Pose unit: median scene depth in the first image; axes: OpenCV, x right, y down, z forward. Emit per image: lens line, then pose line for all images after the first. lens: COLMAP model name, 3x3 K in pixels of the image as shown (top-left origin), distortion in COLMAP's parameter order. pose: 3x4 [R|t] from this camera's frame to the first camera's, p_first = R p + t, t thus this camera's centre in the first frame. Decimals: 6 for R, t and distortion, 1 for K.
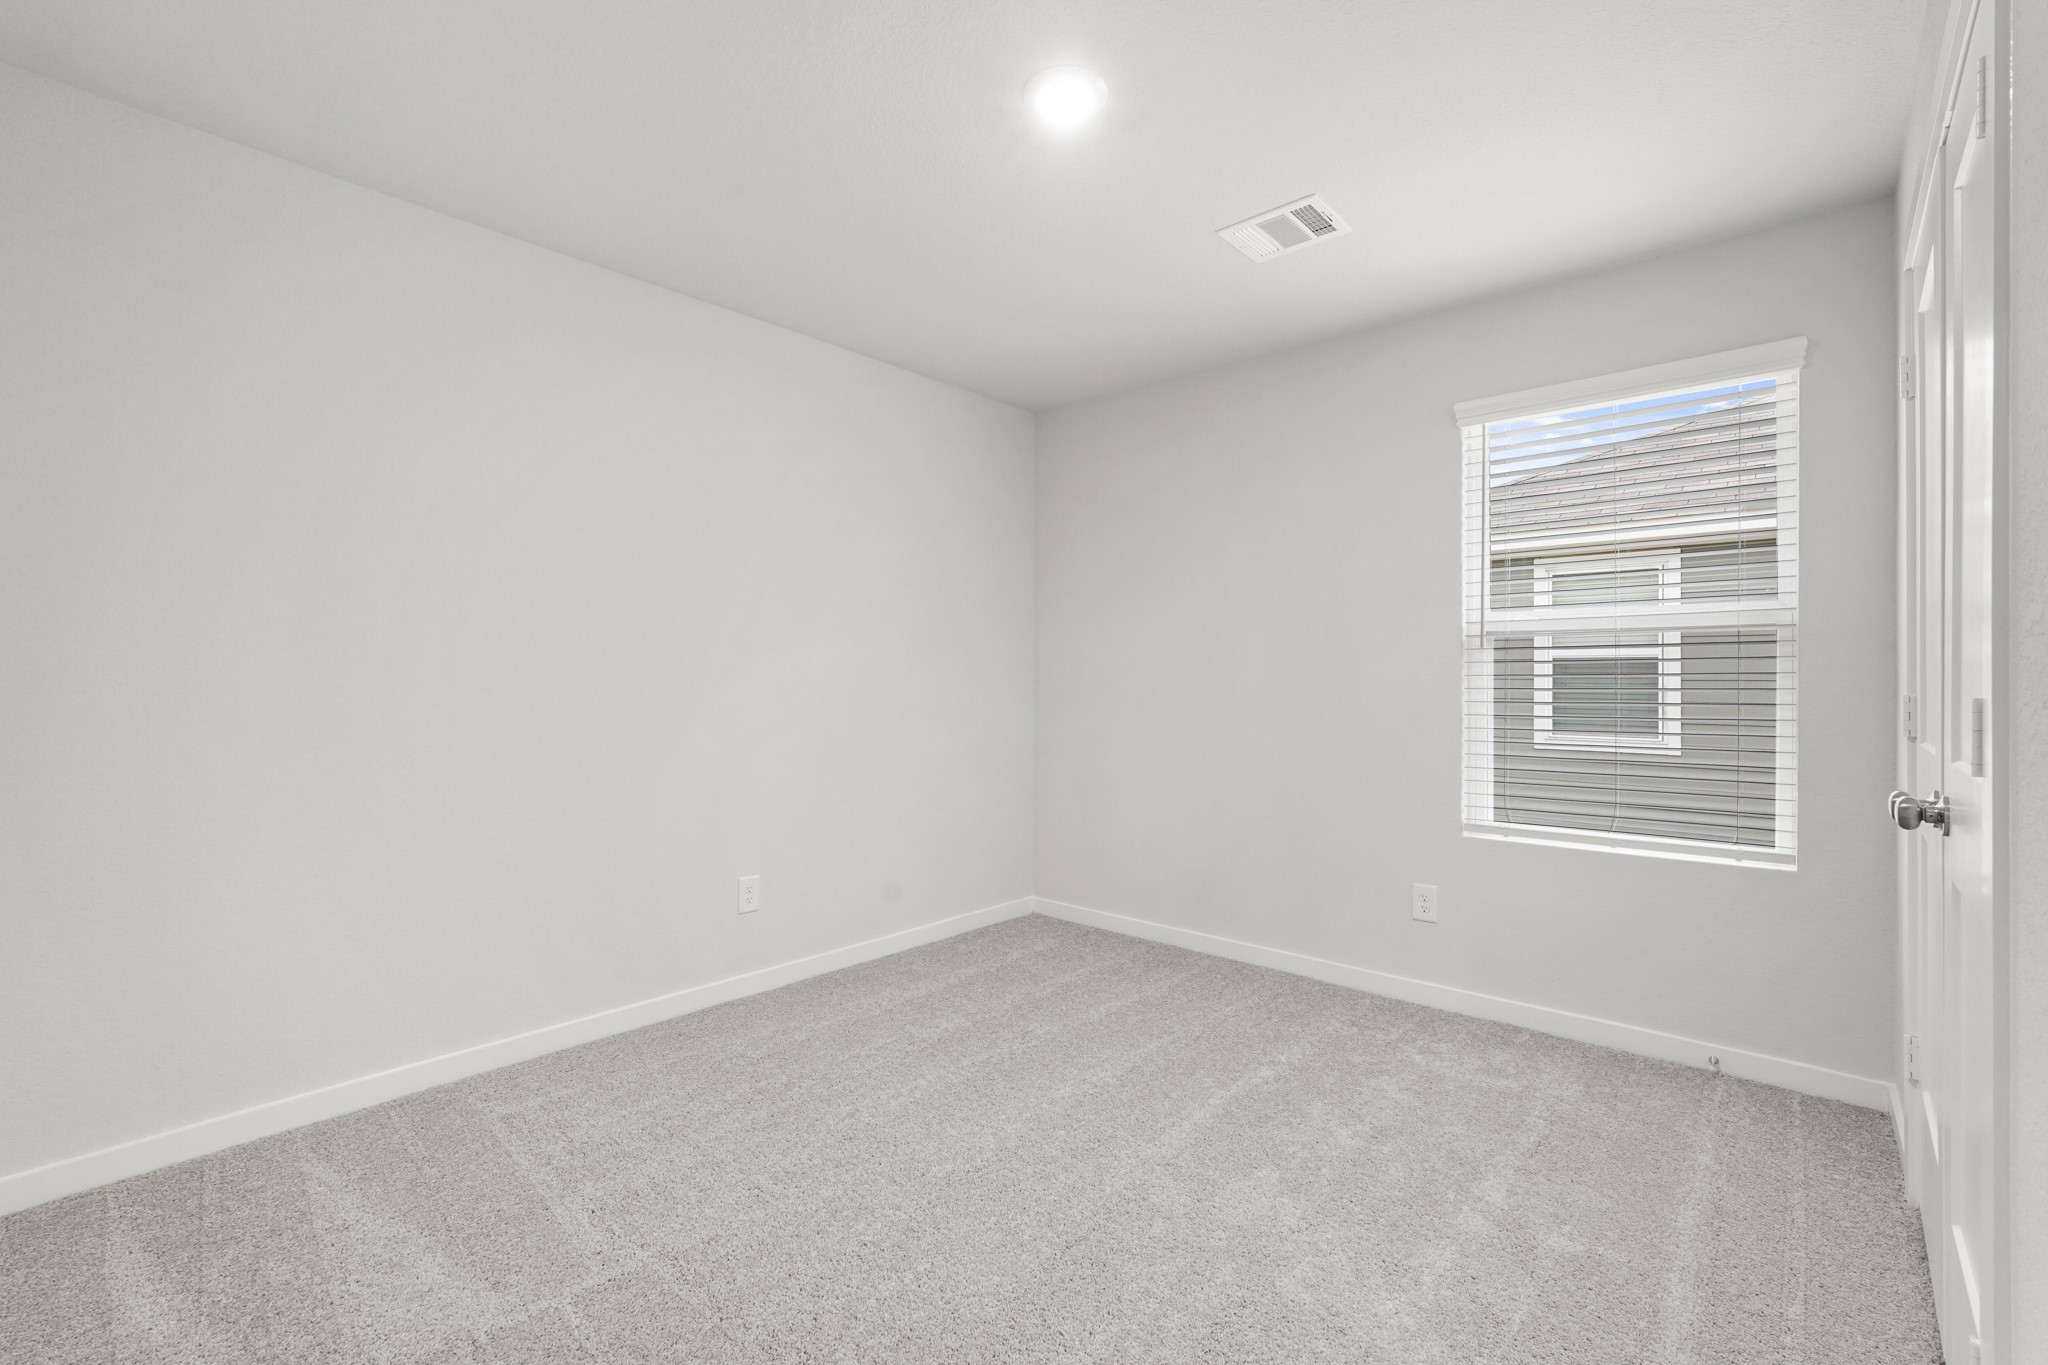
lens RADIAL K [[904.0, 0, 1019.0], [0, 904.0, 680.0], [0, 0, 1]] dist [-0.024859, 0.008534]
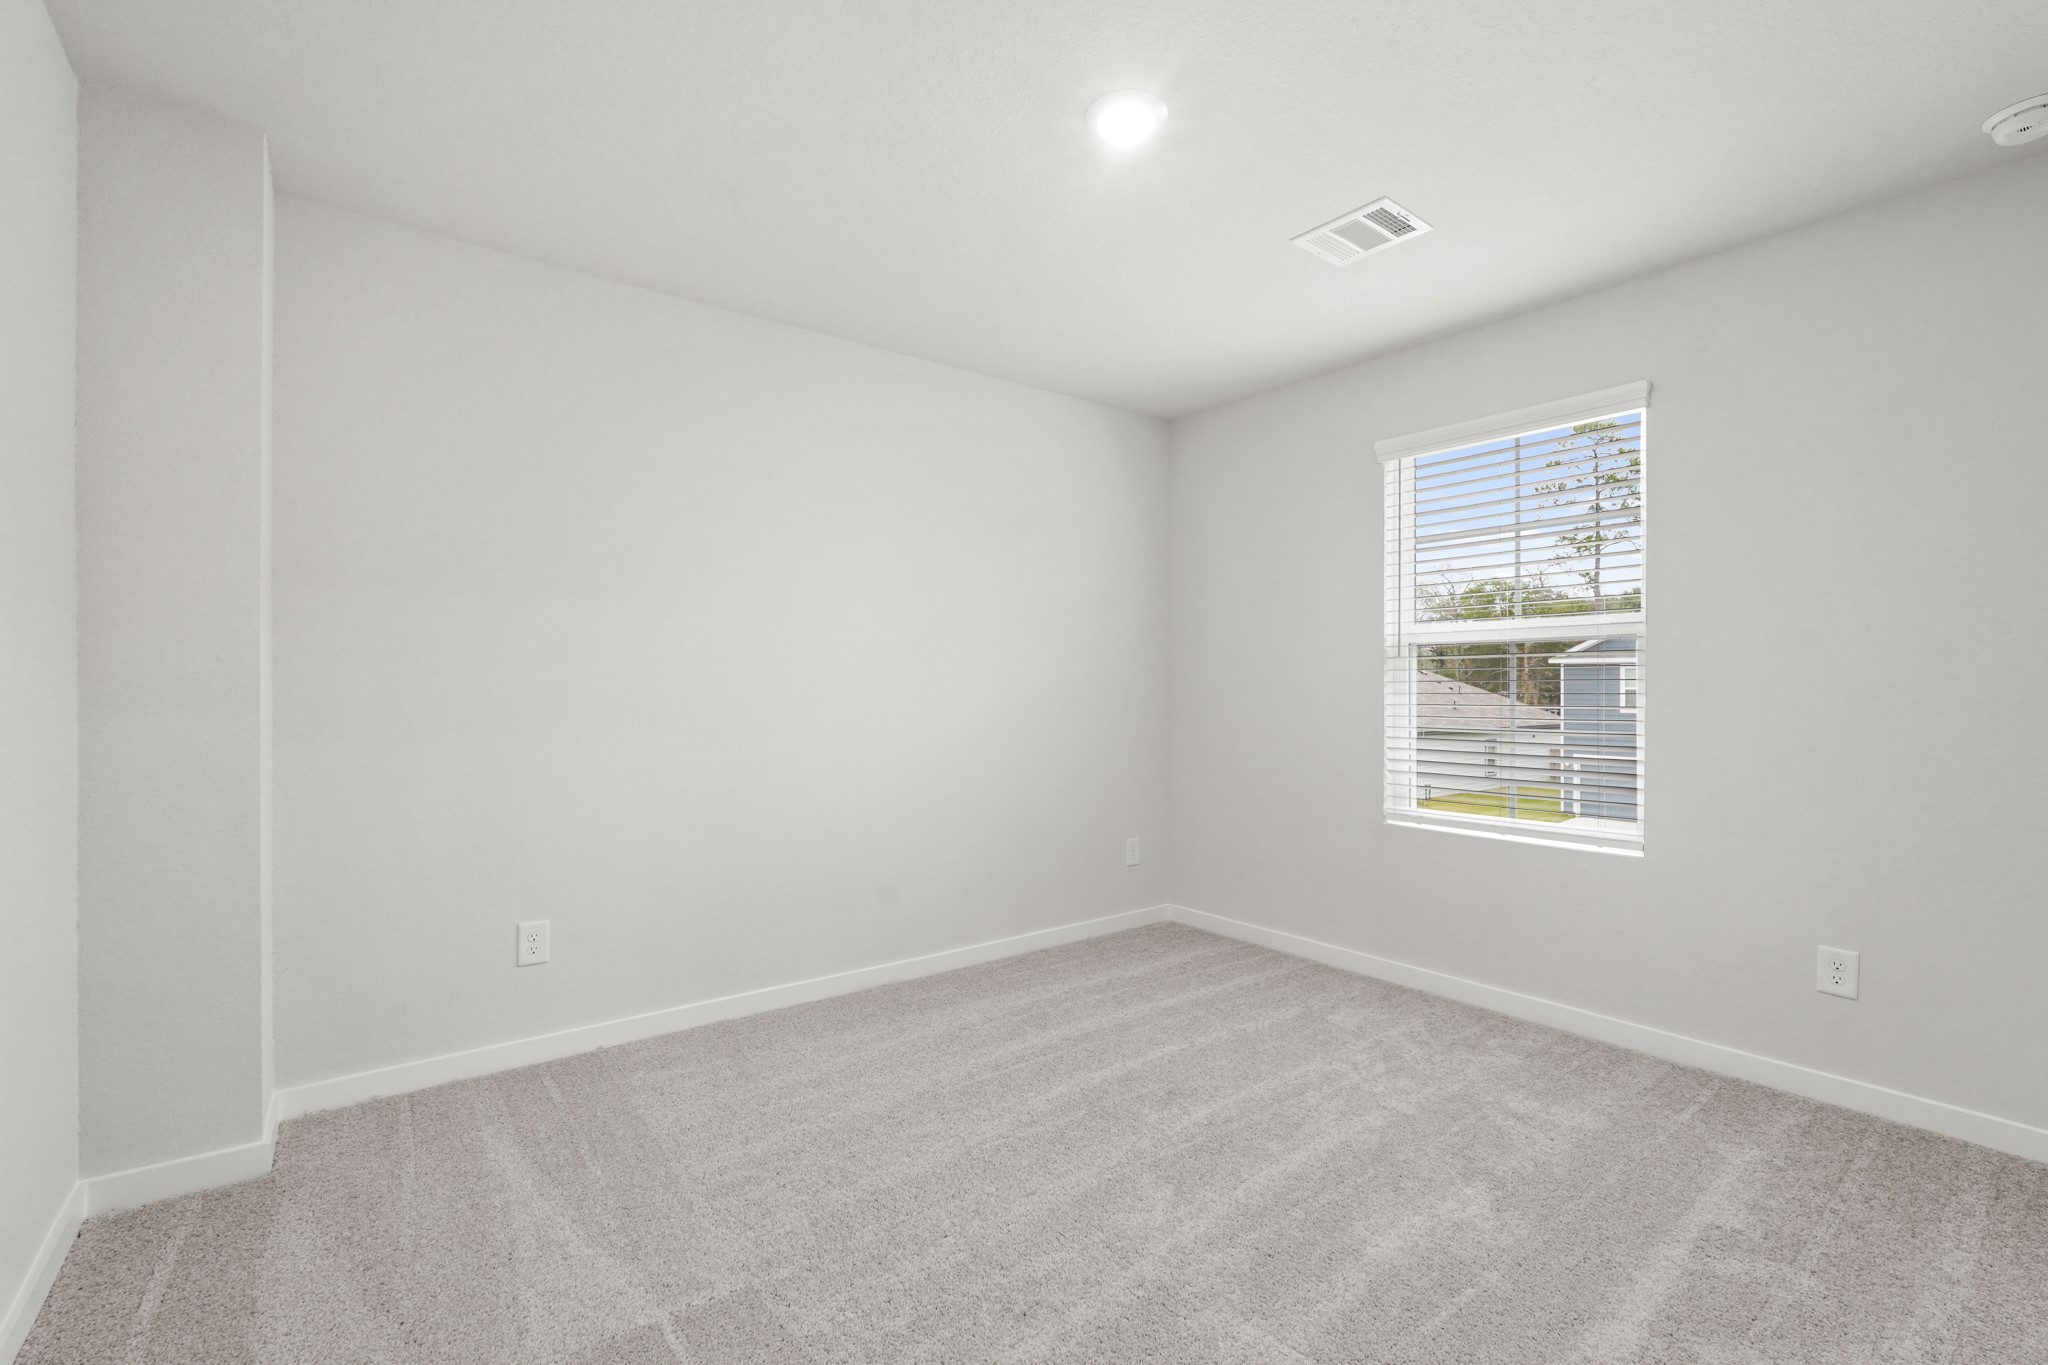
lens RADIAL K [[913.8, 0, 1030.5], [0, 913.8, 691.5], [0, 0, 1]] dist [0.034042, -0.000101]
pose [[0.990209, 0.002953, -0.139565, 0.082948], [-0.001669, 0.999955, 0.009317, -0.000945], [0.139586, -0.008993, 0.990169, -0.082000]]
